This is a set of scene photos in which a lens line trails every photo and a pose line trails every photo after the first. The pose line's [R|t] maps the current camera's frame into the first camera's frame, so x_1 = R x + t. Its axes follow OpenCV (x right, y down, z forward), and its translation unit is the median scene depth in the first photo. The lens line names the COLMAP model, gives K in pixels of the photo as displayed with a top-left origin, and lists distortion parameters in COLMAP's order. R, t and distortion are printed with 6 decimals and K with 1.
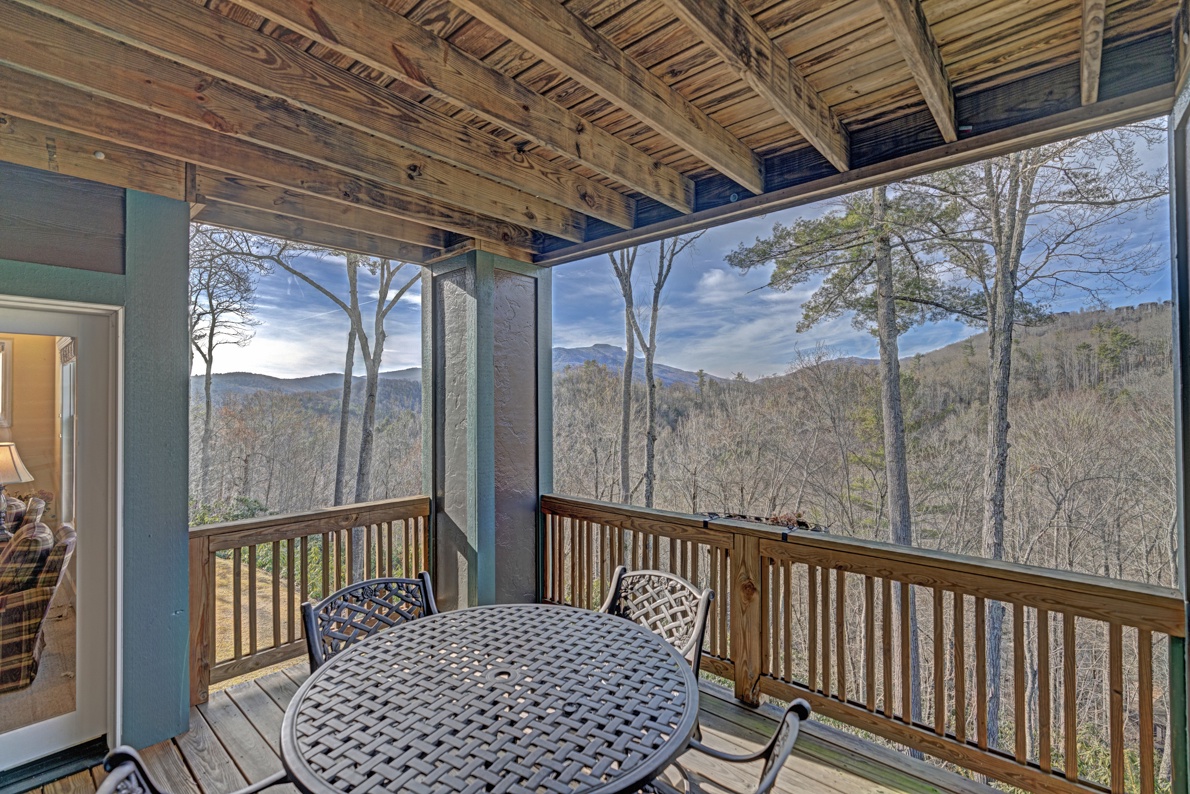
lens RADIAL K [[534.6, 0, 594.2], [0, 534.6, 396.9], [0, 0, 1]] dist [-0.003898, 0.005019]
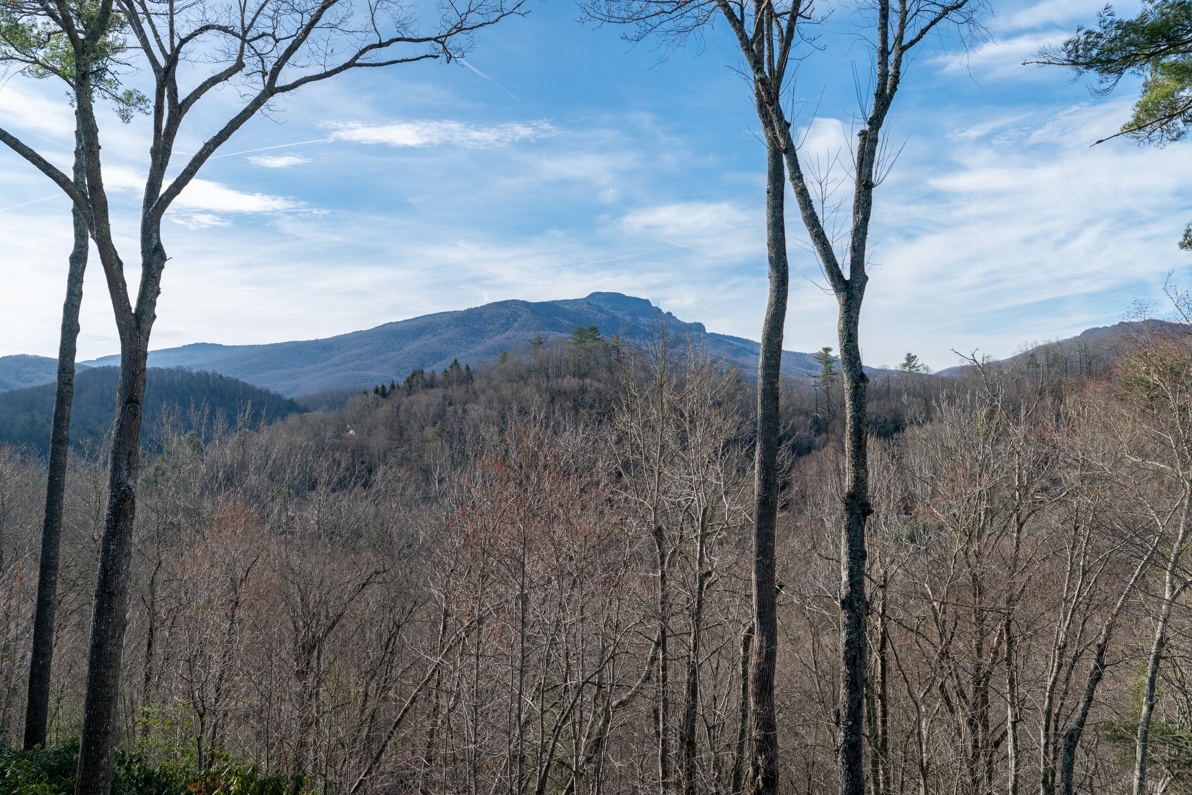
lens RADIAL K [[1153.1, 0, 596.4], [0, 1153.1, 396.9], [0, 0, 1]] dist [0.028345, 0.000000]
pose [[0.999975, 0.000583, 0.007031, -0.081801], [-0.000524, 0.999964, -0.008447, 0.001361], [-0.007036, 0.008444, 0.999940, 0.131139]]
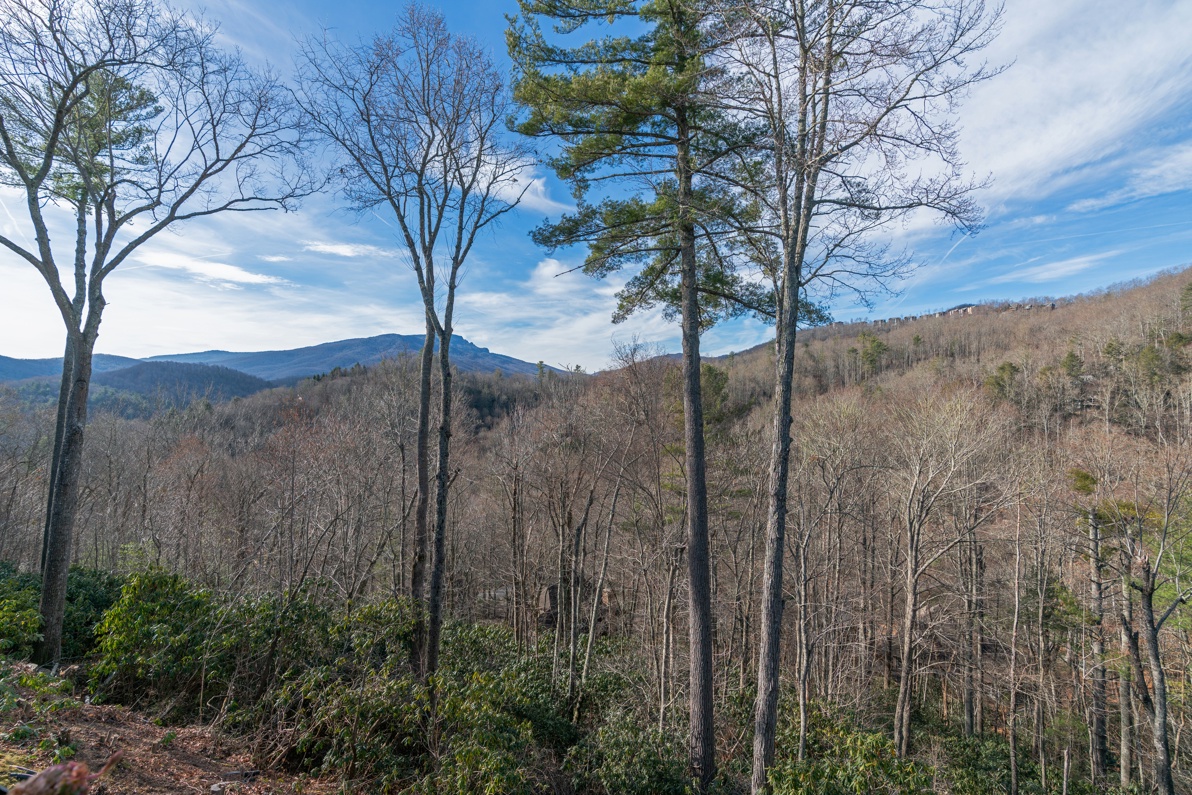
lens RADIAL K [[535.5, 0, 590.5], [0, 535.5, 397.8], [0, 0, 1]] dist [-0.003898, 0.005019]
pose [[0.958927, 0.007061, 0.283566, 0.074688], [-0.012339, 0.999782, 0.016832, -0.000222], [-0.283385, -0.019639, 0.958805, 0.083411]]
